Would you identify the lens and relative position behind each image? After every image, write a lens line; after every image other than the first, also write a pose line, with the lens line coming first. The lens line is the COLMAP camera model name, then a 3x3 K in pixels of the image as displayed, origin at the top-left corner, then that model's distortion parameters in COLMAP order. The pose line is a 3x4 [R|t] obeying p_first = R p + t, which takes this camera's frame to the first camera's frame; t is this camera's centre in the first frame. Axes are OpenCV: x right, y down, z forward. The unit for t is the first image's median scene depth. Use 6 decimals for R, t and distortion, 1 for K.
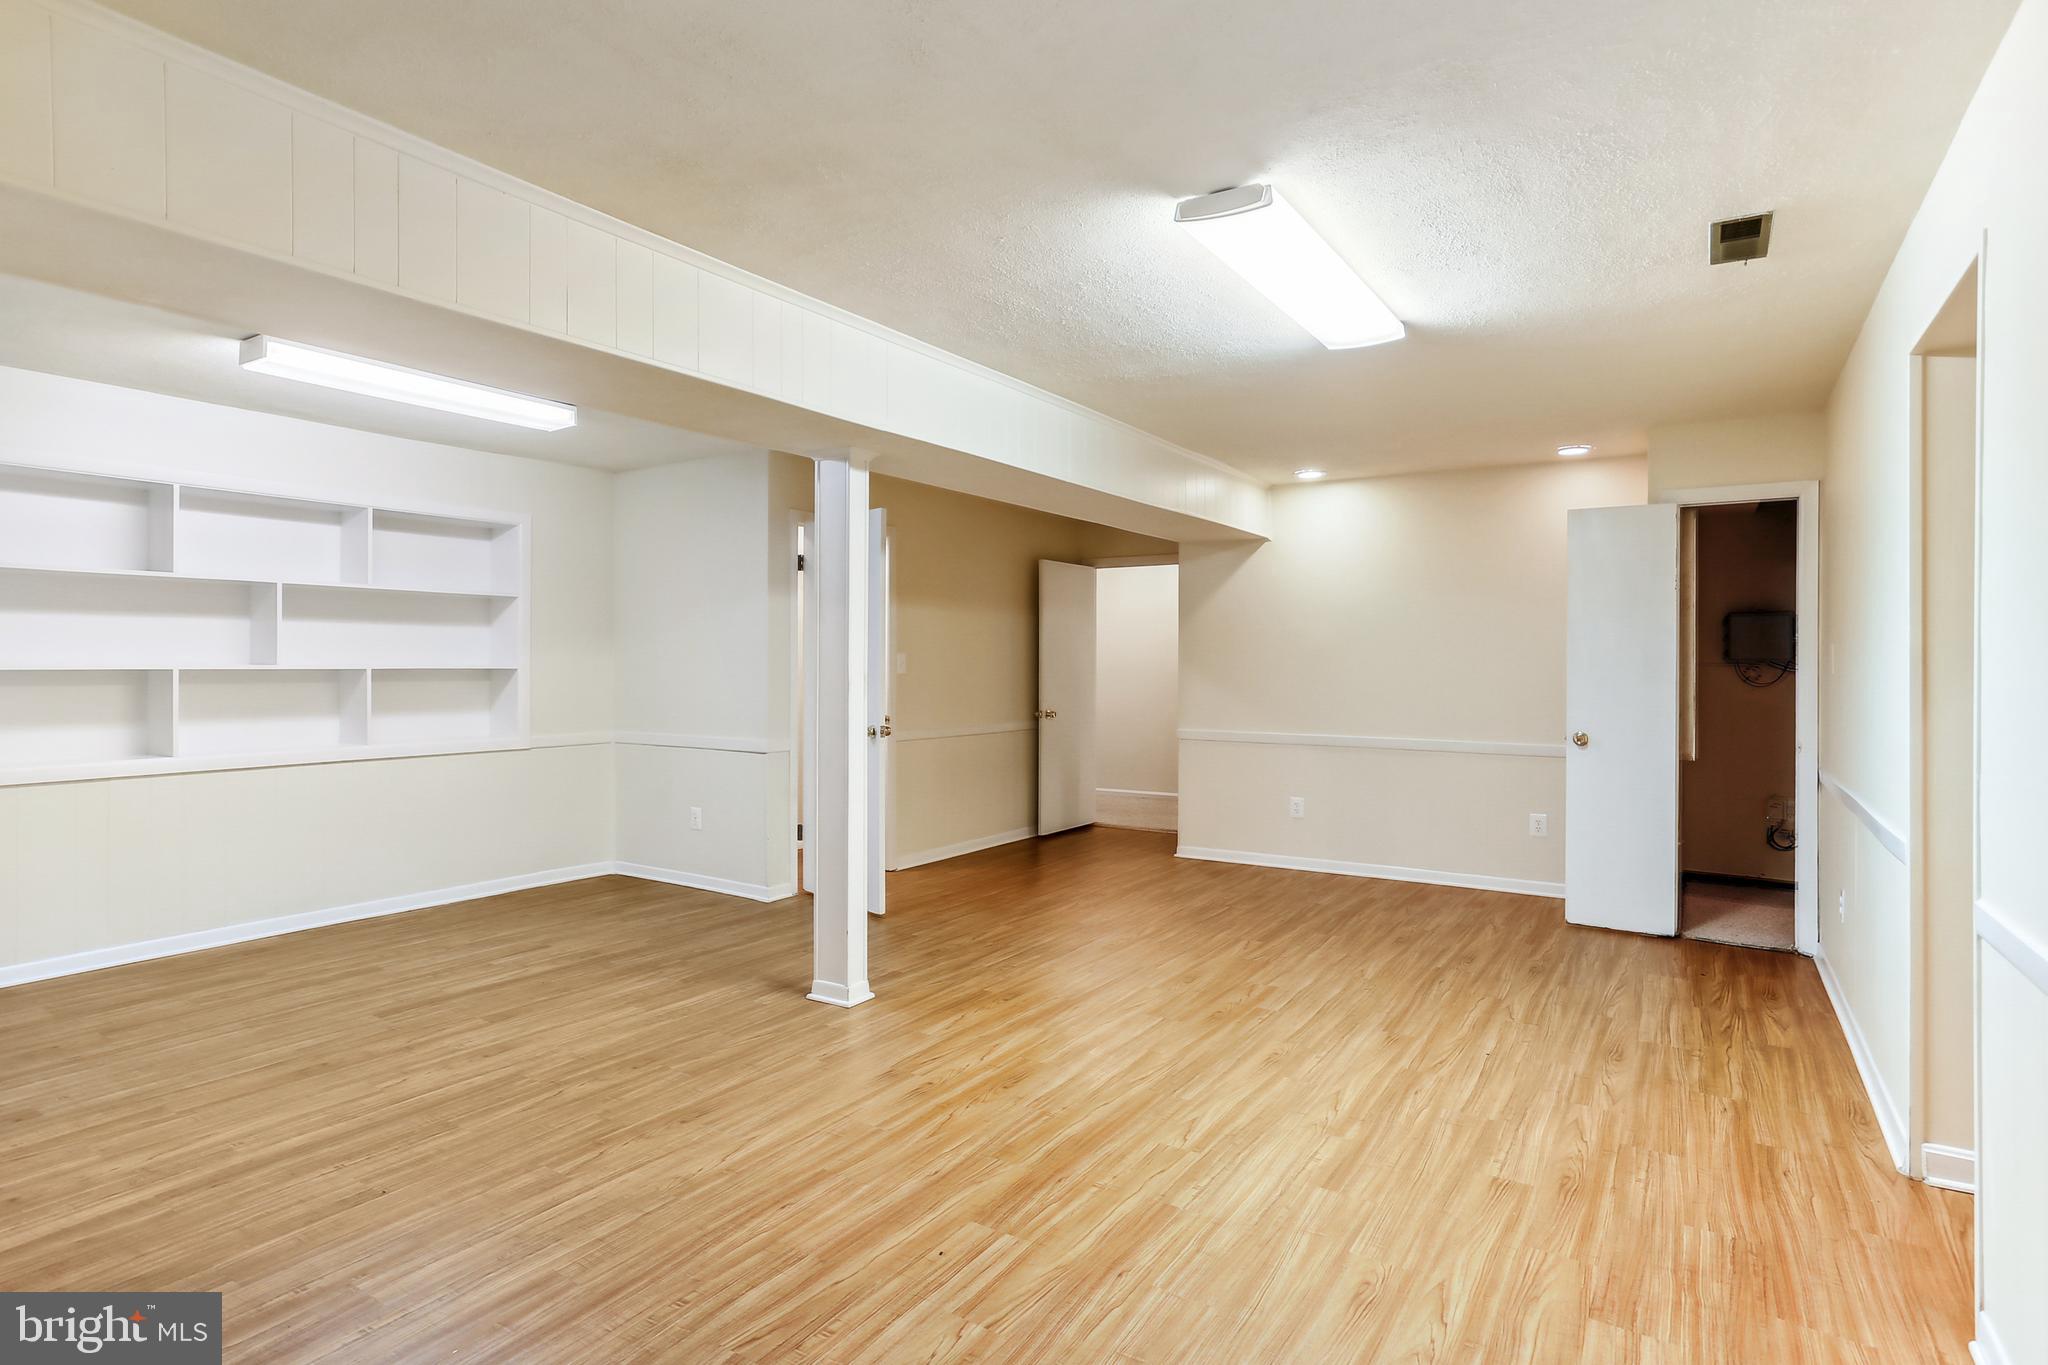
lens RADIAL K [[1029.0, 0, 1018.6], [0, 1029.0, 689.2], [0, 0, 1]] dist [-0.000961, 0.003102]
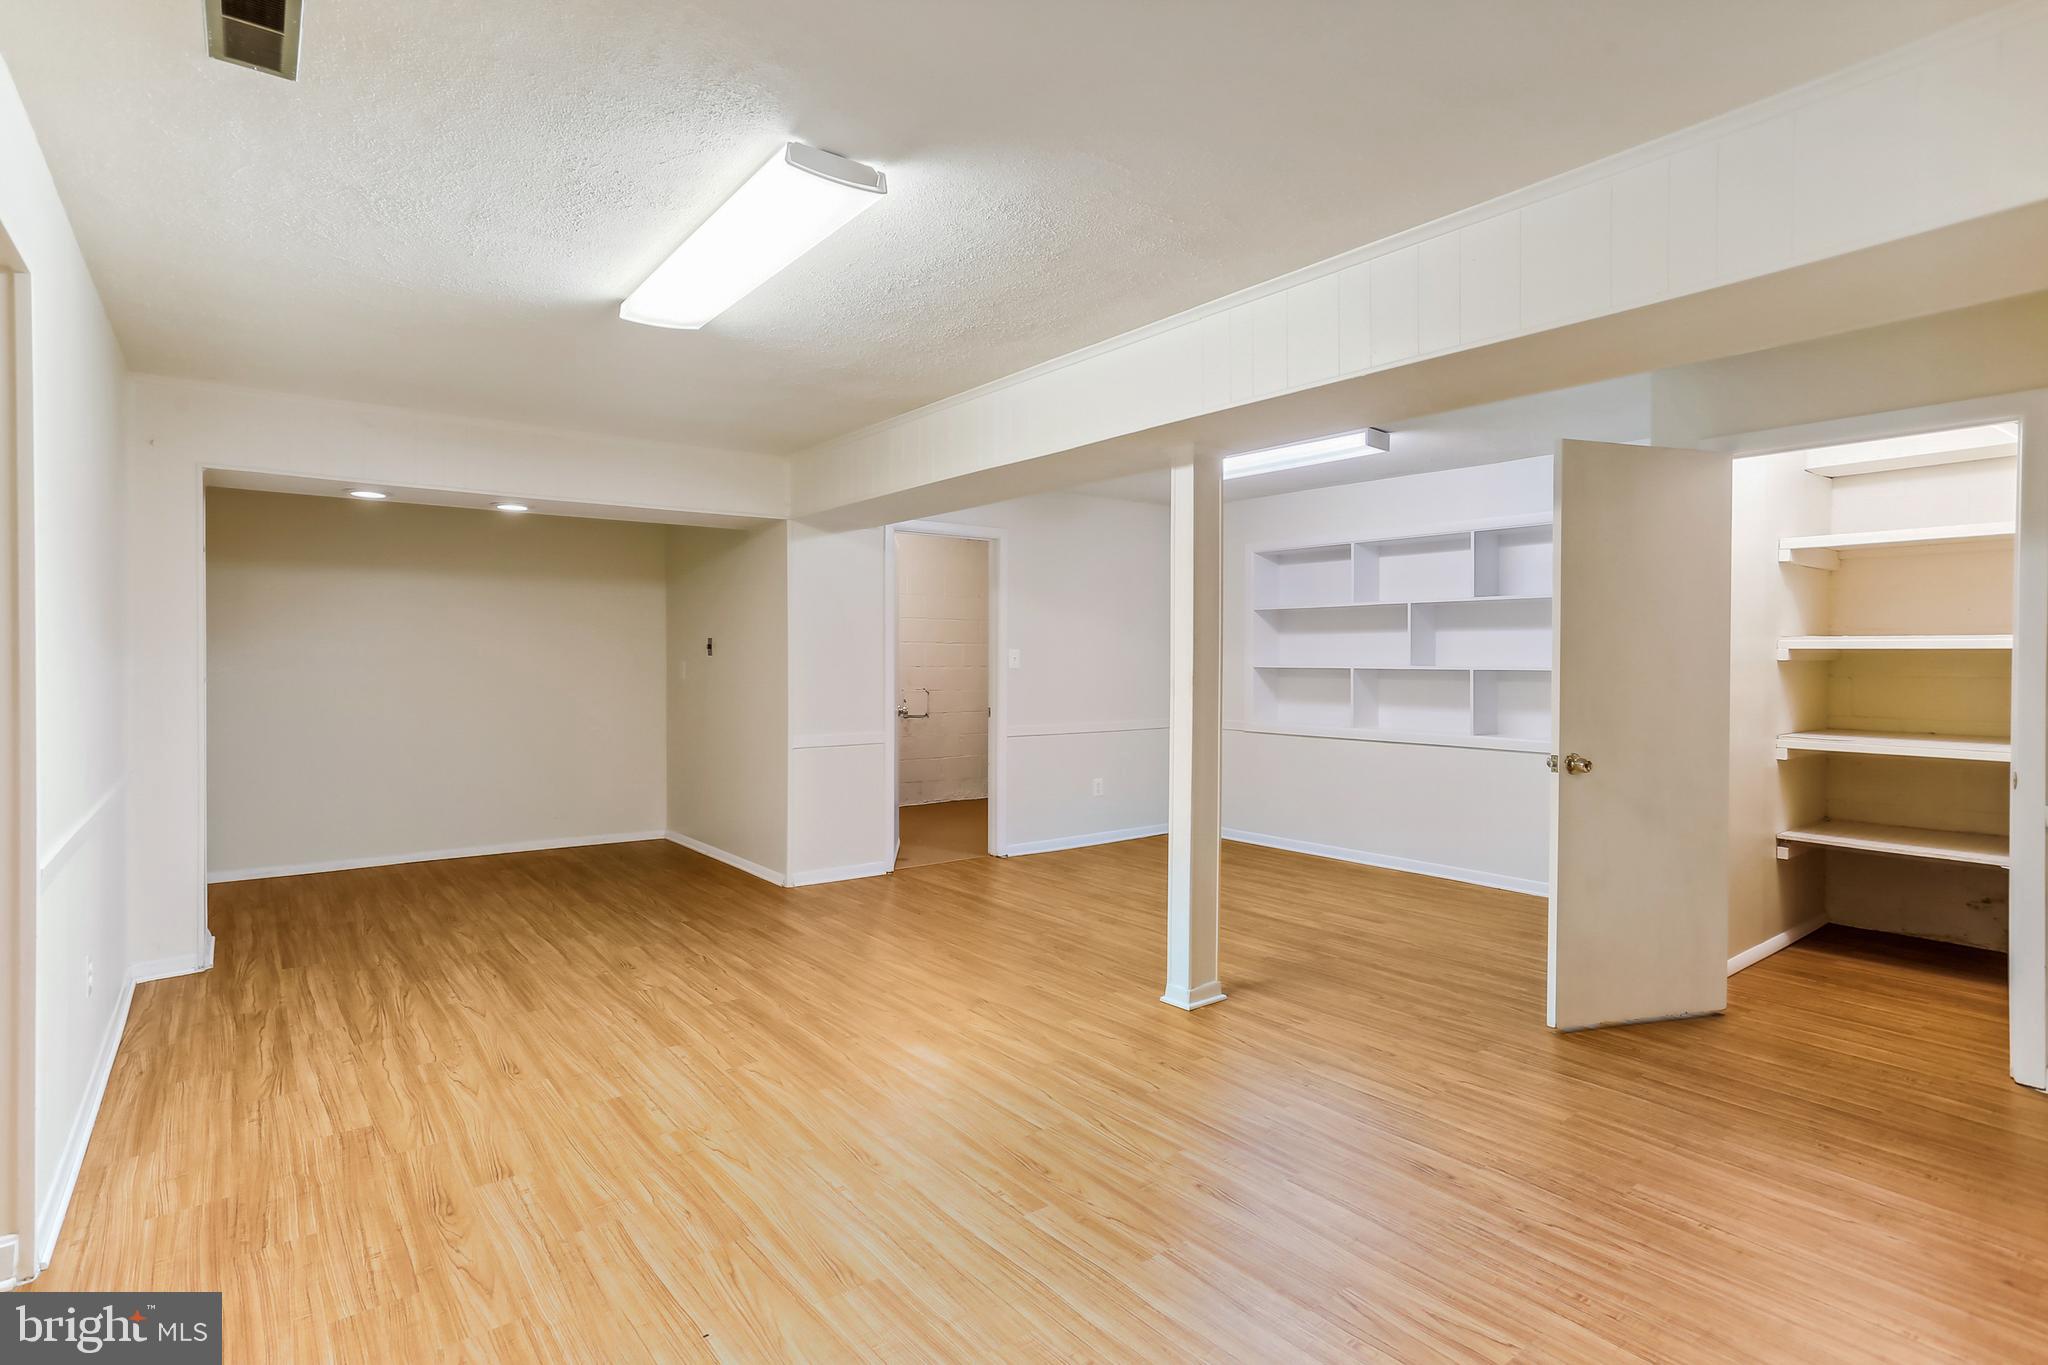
lens RADIAL K [[1029.0, 0, 1020.5], [0, 1029.0, 666.1], [0, 0, 1]] dist [-0.000961, 0.003102]
pose [[-0.328950, -0.008450, -0.944309, 1.210397], [-0.020709, 0.999784, -0.001732, -0.019127], [0.944120, 0.018986, -0.329054, 1.736325]]
